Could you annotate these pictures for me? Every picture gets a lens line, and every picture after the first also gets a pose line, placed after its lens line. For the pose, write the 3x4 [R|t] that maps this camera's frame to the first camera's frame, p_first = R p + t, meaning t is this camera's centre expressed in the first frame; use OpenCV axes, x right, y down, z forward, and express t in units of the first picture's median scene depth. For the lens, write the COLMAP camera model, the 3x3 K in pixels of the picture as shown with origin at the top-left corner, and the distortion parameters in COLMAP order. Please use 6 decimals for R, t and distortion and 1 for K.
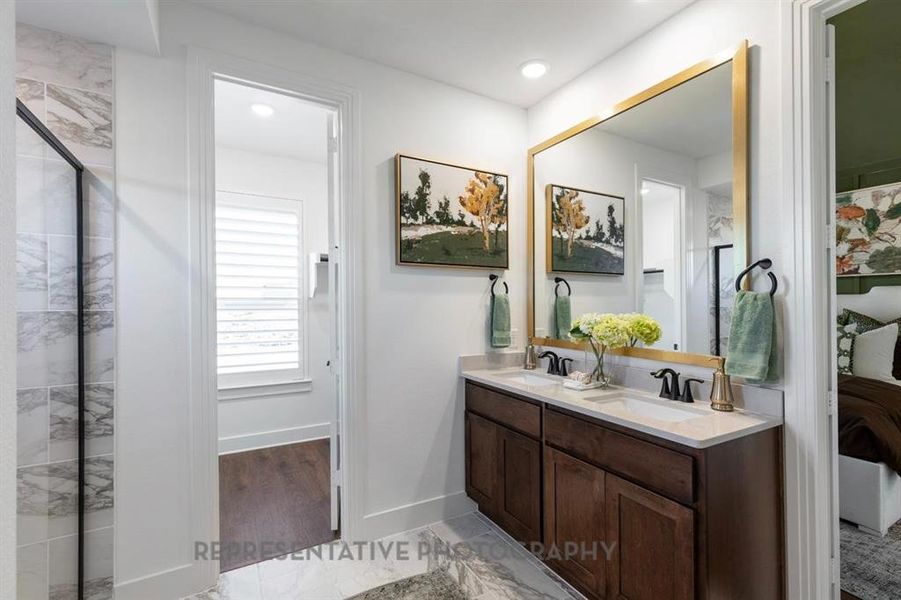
lens RADIAL K [[412.6, 0, 448.7], [0, 412.6, 300.7], [0, 0, 1]] dist [0.009047, -0.000603]
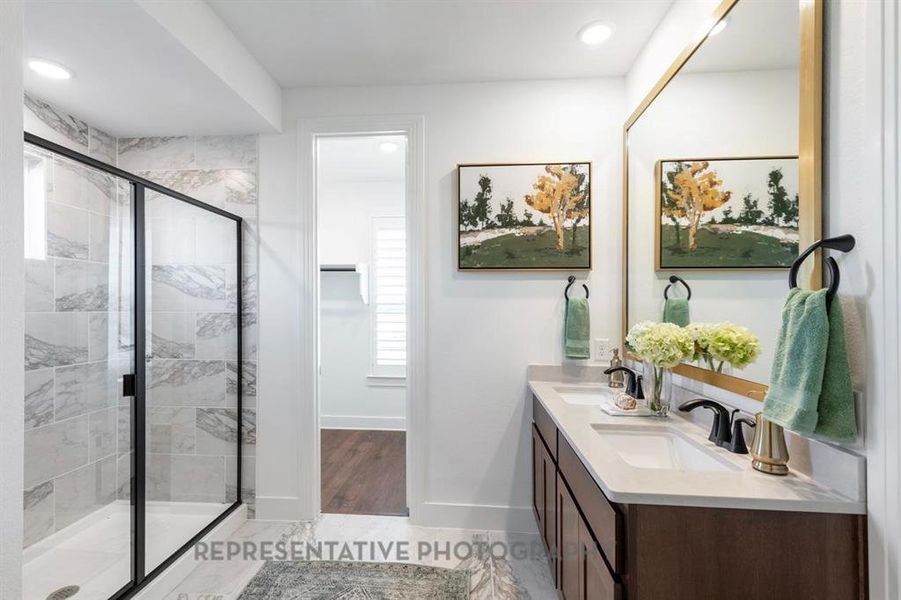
lens RADIAL K [[412.6, 0, 431.9], [0, 412.6, 307.6], [0, 0, 1]] dist [0.009047, -0.000603]
pose [[0.820366, 0.001728, -0.571836, 0.411314], [0.000245, 0.999994, 0.003374, 0.001189], [0.571838, -0.002909, 0.820361, 0.105712]]
